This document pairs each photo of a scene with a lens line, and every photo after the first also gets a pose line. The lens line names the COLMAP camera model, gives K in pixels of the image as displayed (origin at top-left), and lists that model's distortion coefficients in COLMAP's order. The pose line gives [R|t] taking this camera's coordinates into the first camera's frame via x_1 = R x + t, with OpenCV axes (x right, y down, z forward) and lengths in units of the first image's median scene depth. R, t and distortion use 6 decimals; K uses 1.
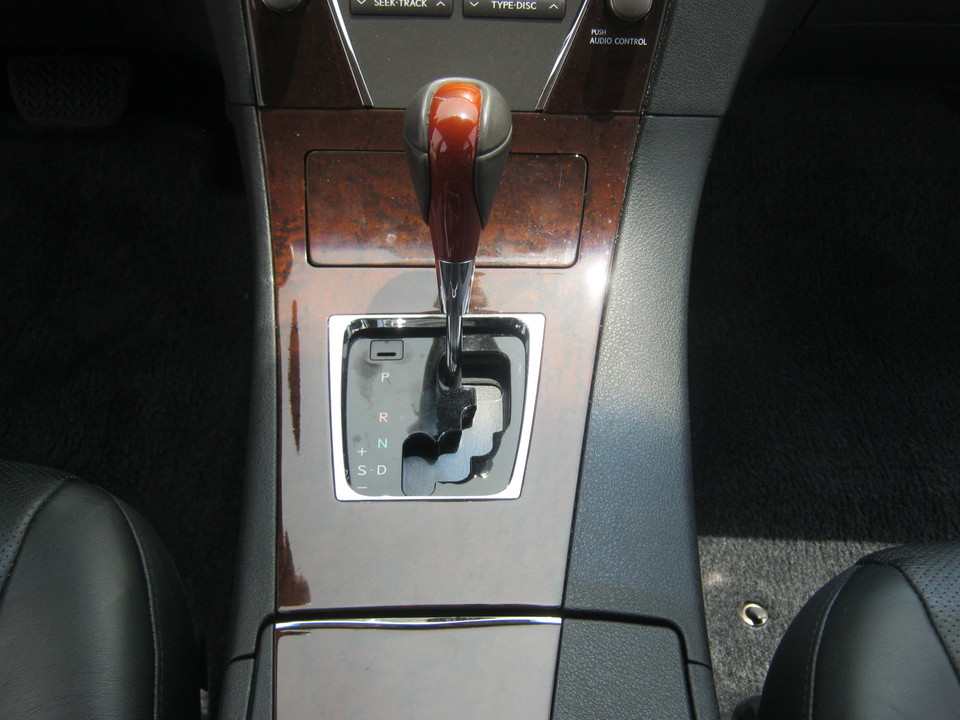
lens RADIAL K [[1087.2, 0, 483.2], [0, 1087.2, 352.7], [0, 0, 1]] dist [-0.084768, 0.000000]
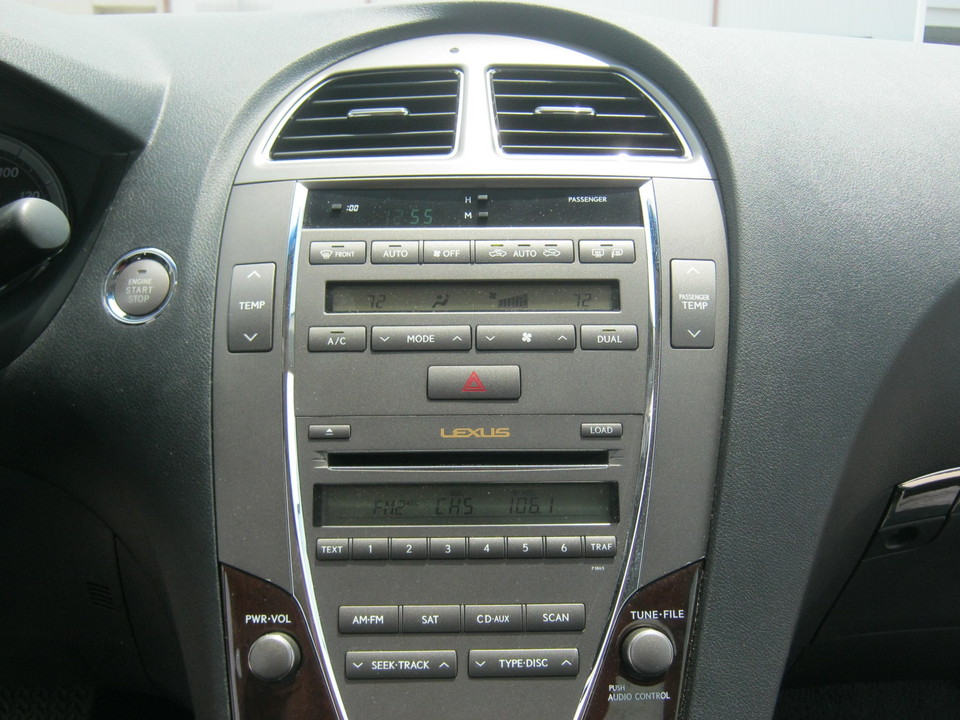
lens RADIAL K [[1087.2, 0, 477.8], [0, 1087.2, 365.6], [0, 0, 1]] dist [-0.084768, 0.000000]
pose [[0.998968, -0.027973, 0.035769, -0.036068], [0.041633, 0.878696, -0.475564, -0.107296], [-0.018127, 0.476562, 0.878954, 0.066080]]
